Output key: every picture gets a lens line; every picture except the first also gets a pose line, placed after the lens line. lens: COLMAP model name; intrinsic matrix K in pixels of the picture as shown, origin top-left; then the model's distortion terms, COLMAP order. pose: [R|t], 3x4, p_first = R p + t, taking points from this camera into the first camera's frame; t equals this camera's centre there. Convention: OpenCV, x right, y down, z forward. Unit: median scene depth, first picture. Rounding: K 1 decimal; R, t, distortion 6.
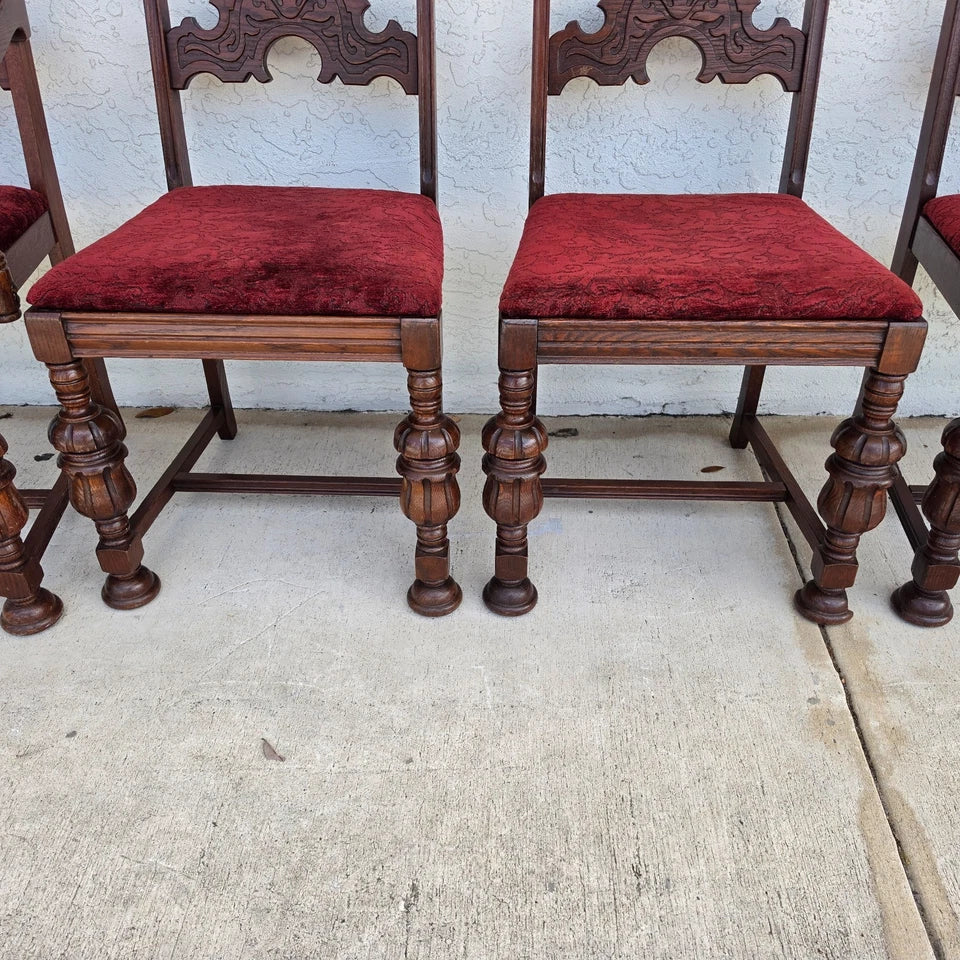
lens RADIAL K [[884.9, 0, 476.0], [0, 884.9, 483.0], [0, 0, 1]] dist [0.020969, 0.000000]
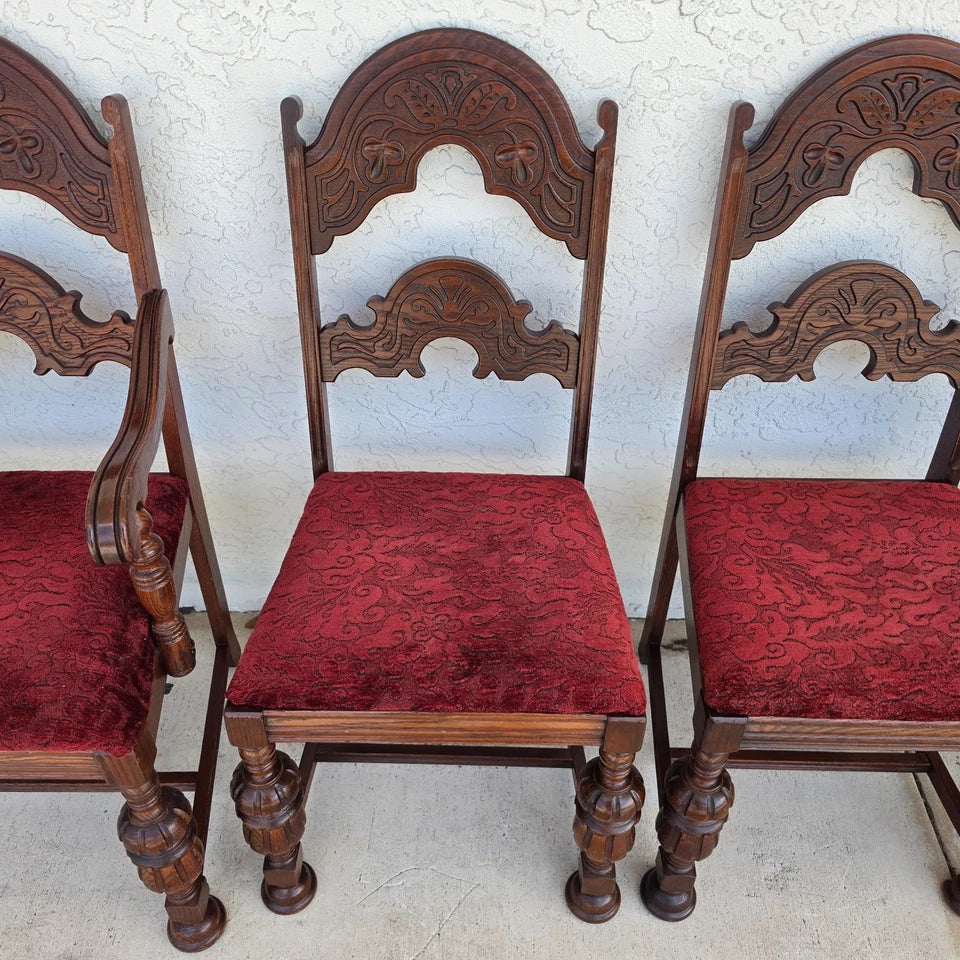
lens RADIAL K [[884.9, 0, 455.8], [0, 884.9, 470.5], [0, 0, 1]] dist [0.020969, 0.000000]
pose [[0.999820, -0.003201, 0.018703, -0.220874], [0.001751, 0.997025, 0.077058, -0.434245], [-0.018894, -0.077012, 0.996851, 0.031715]]
